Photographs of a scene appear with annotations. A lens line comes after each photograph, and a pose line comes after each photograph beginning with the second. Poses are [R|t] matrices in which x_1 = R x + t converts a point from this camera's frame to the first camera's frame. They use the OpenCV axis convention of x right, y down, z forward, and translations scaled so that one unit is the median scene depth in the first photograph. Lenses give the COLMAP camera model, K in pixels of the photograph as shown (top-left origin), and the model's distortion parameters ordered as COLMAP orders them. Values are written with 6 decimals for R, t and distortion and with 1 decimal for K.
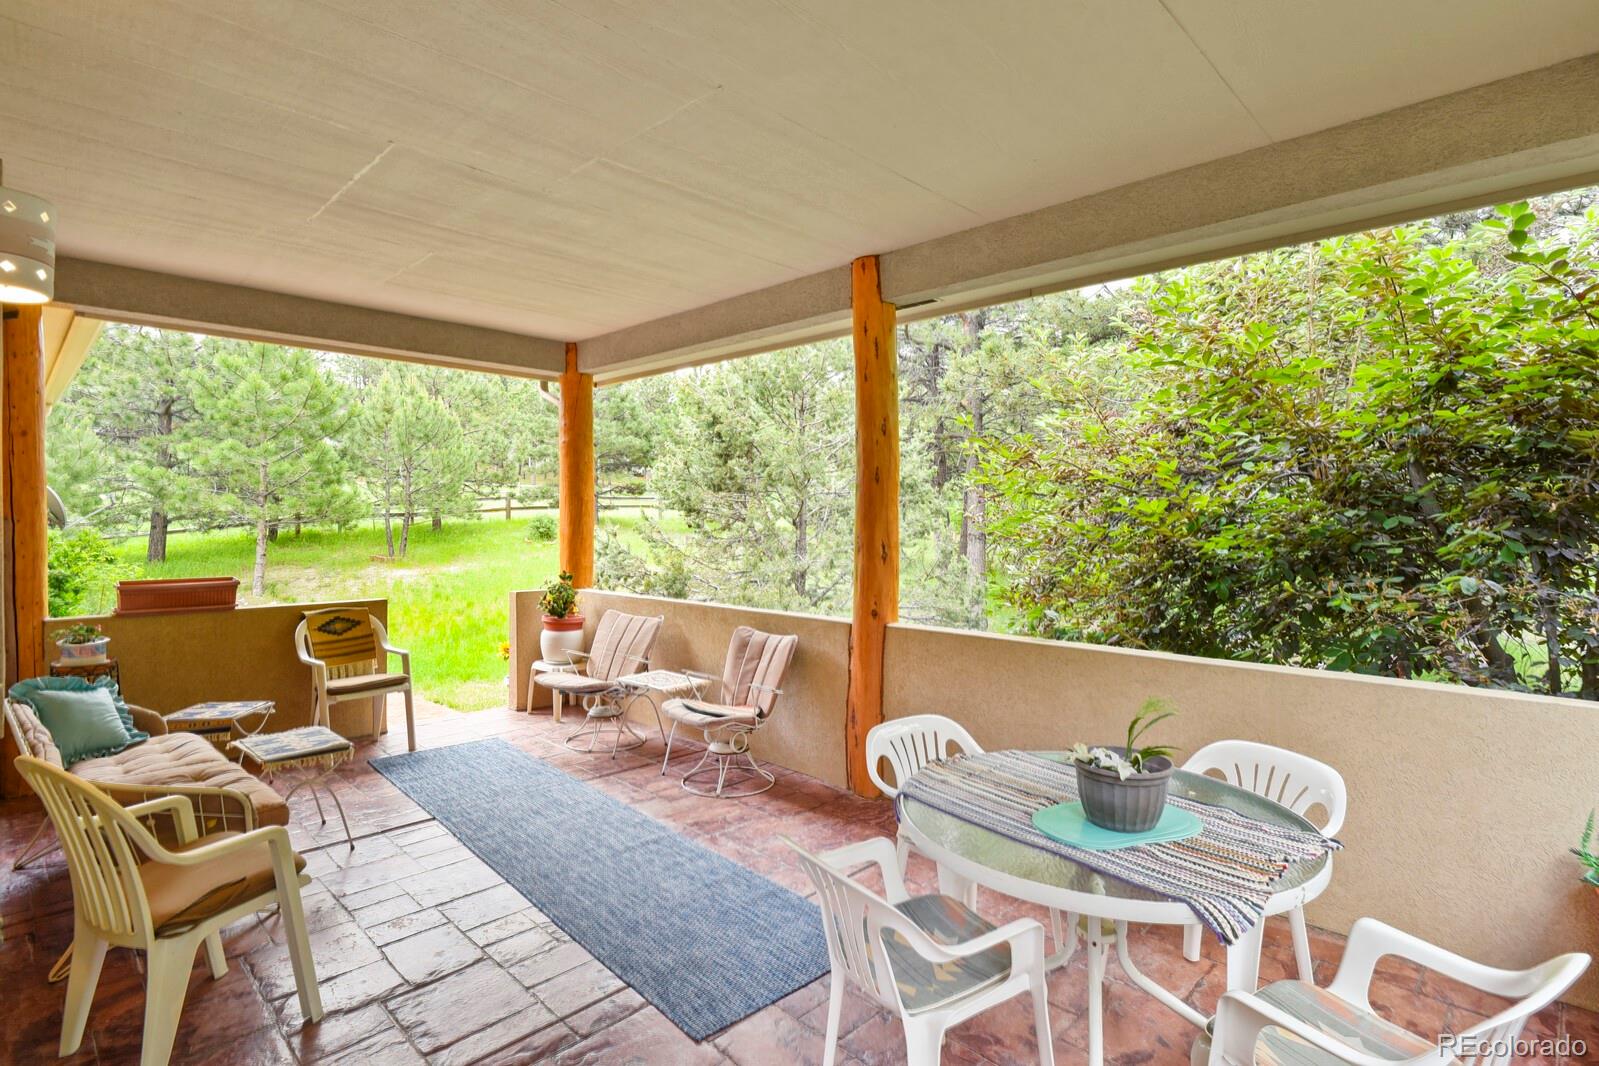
lens RADIAL K [[781.7, 0, 795.3], [0, 781.7, 524.6], [0, 0, 1]] dist [-0.001100, -0.006621]
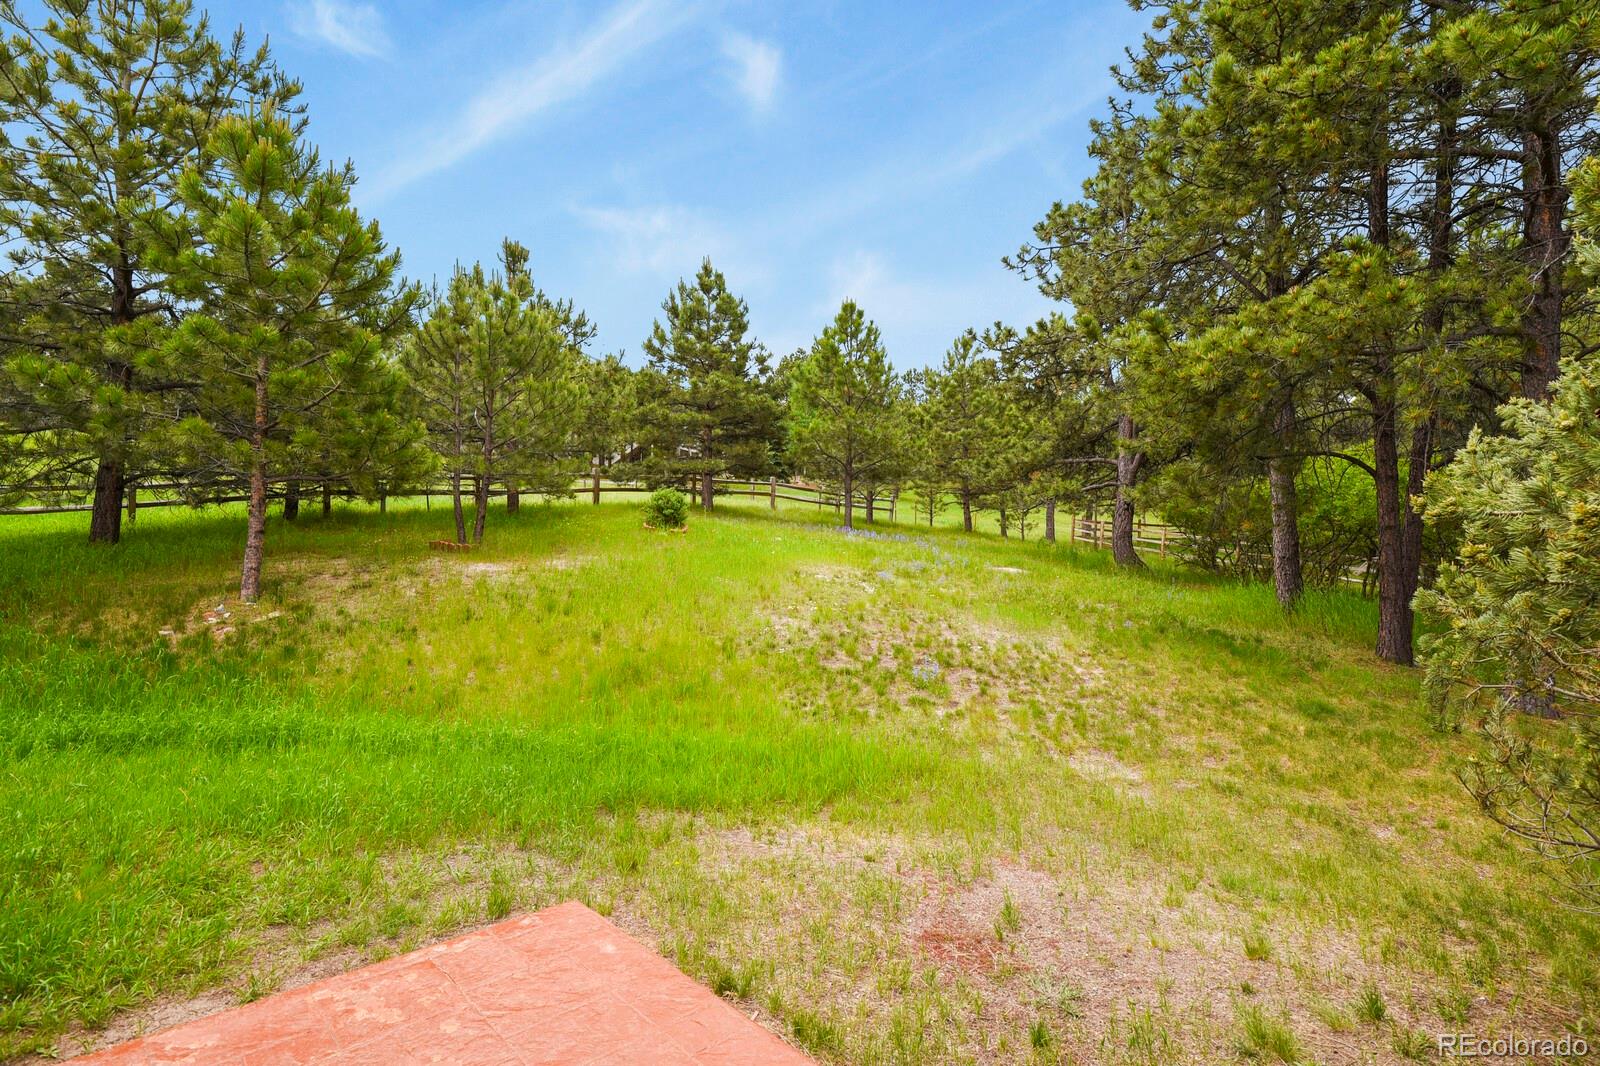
lens RADIAL K [[782.2, 0, 804.0], [0, 782.2, 535.6], [0, 0, 1]] dist [-0.001100, -0.006621]
pose [[0.999483, 0.016633, -0.027509, -0.212026], [-0.016499, 0.999851, 0.005110, 0.026138], [0.027590, -0.004654, 0.999608, 0.349860]]
